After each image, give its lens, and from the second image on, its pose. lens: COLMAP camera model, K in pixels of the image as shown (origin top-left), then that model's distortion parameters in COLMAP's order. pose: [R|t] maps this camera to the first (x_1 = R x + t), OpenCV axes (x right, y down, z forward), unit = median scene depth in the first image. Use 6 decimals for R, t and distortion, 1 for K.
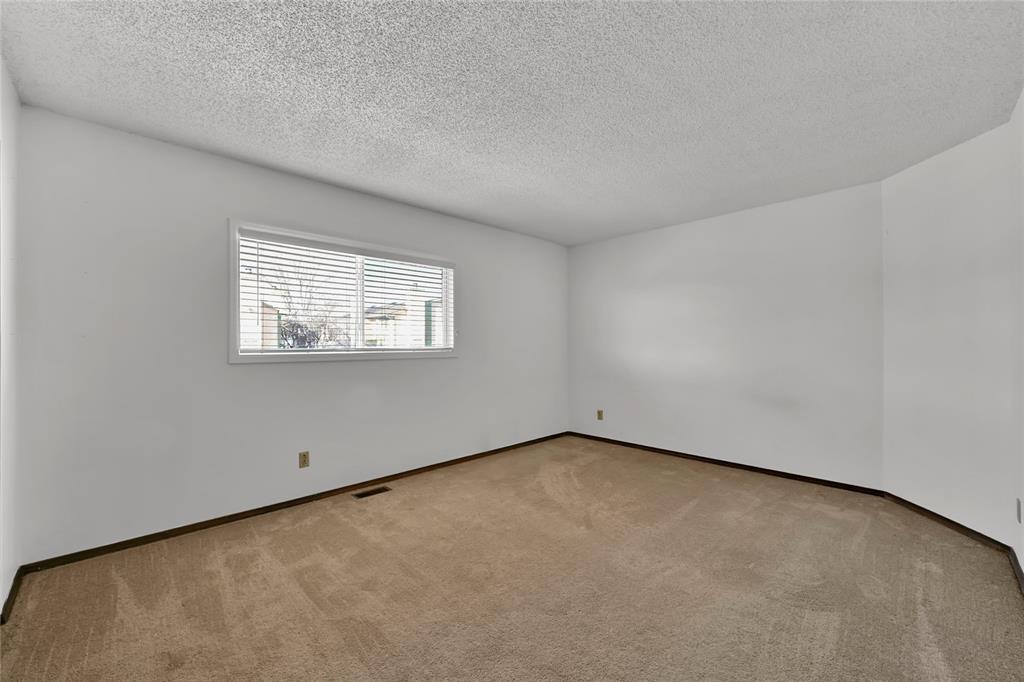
lens RADIAL K [[414.3, 0, 516.5], [0, 414.3, 340.8], [0, 0, 1]] dist [-0.002083, -0.000487]
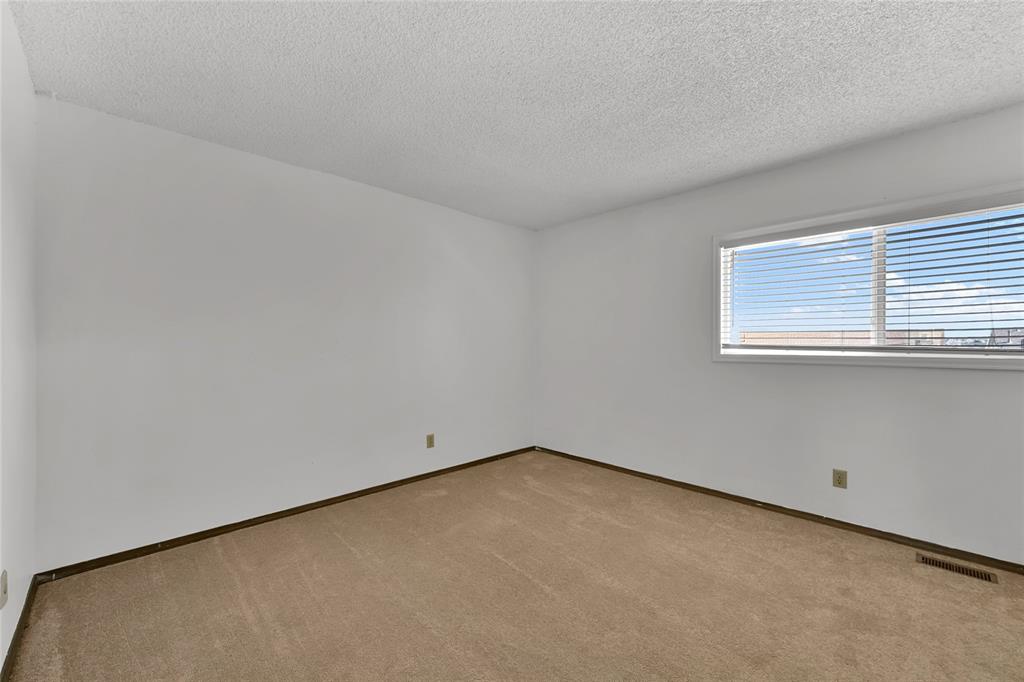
lens RADIAL K [[414.3, 0, 516.5], [0, 414.3, 340.8], [0, 0, 1]] dist [-0.002083, -0.000487]
pose [[-0.011450, -0.003362, -0.999929, 0.322520], [0.005656, 0.999978, -0.003427, 0.000788], [0.999918, -0.005695, -0.011431, 0.309242]]
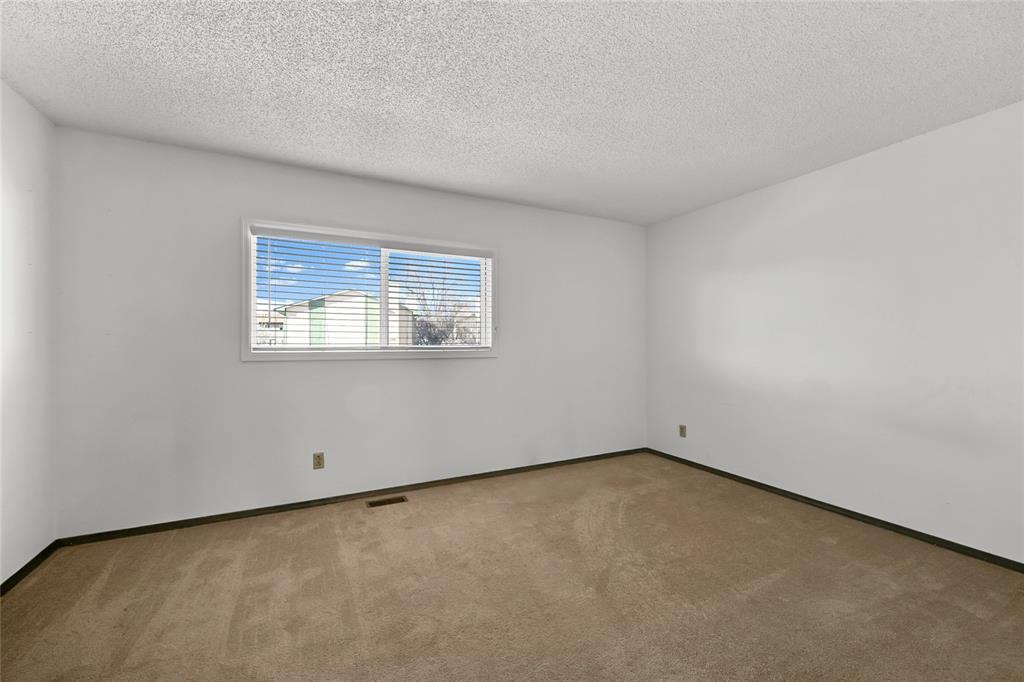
lens RADIAL K [[414.3, 0, 516.5], [0, 414.3, 340.8], [0, 0, 1]] dist [-0.002083, -0.000487]
pose [[0.952226, 0.001409, -0.305390, 0.212565], [-0.000388, 0.999994, 0.003404, 0.001471], [0.305393, -0.003123, 0.952221, 0.205121]]
